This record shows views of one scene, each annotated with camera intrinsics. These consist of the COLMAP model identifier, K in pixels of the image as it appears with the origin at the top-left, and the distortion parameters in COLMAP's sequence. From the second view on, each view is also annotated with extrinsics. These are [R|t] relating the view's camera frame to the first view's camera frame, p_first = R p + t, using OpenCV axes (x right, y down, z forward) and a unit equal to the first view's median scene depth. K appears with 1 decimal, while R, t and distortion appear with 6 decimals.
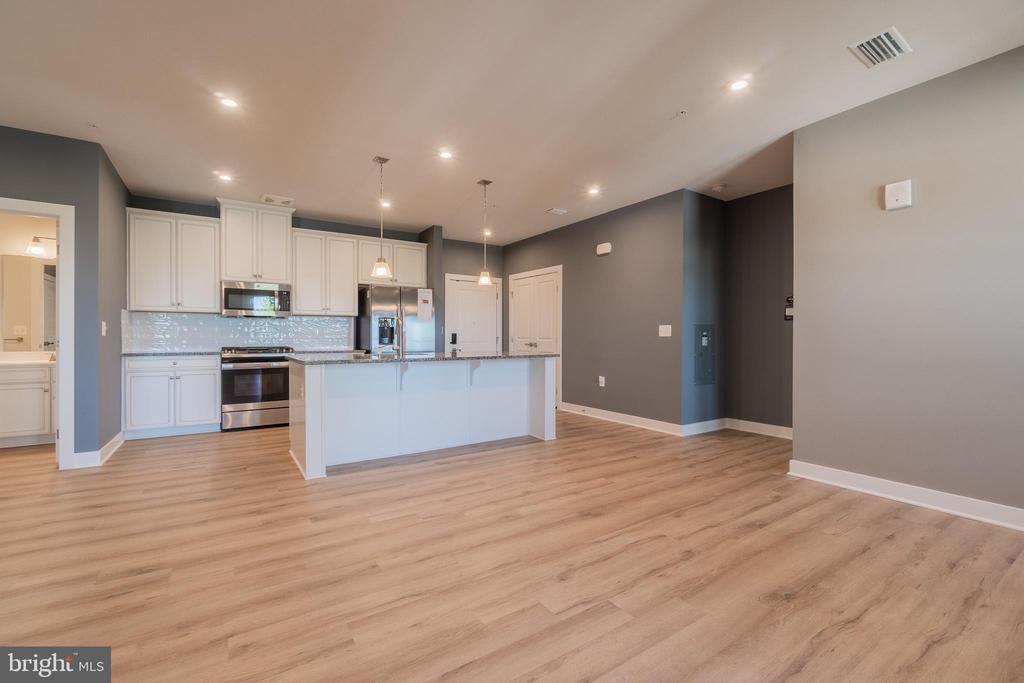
lens RADIAL K [[446.7, 0, 509.3], [0, 446.7, 341.3], [0, 0, 1]] dist [-0.001133, -0.000017]
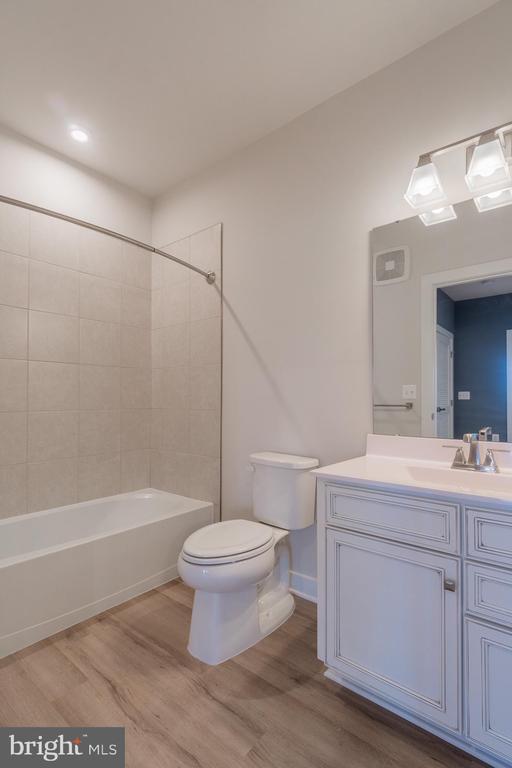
lens RADIAL K [[367.1, 0, 254.8], [0, 367.1, 395.1], [0, 0, 1]] dist [0.001594, 0.000260]
pose [[0.306688, -0.010618, -0.951751, -0.732955], [-0.009842, 0.999849, -0.014326, -0.010784], [0.951759, 0.013761, 0.306537, 0.694391]]
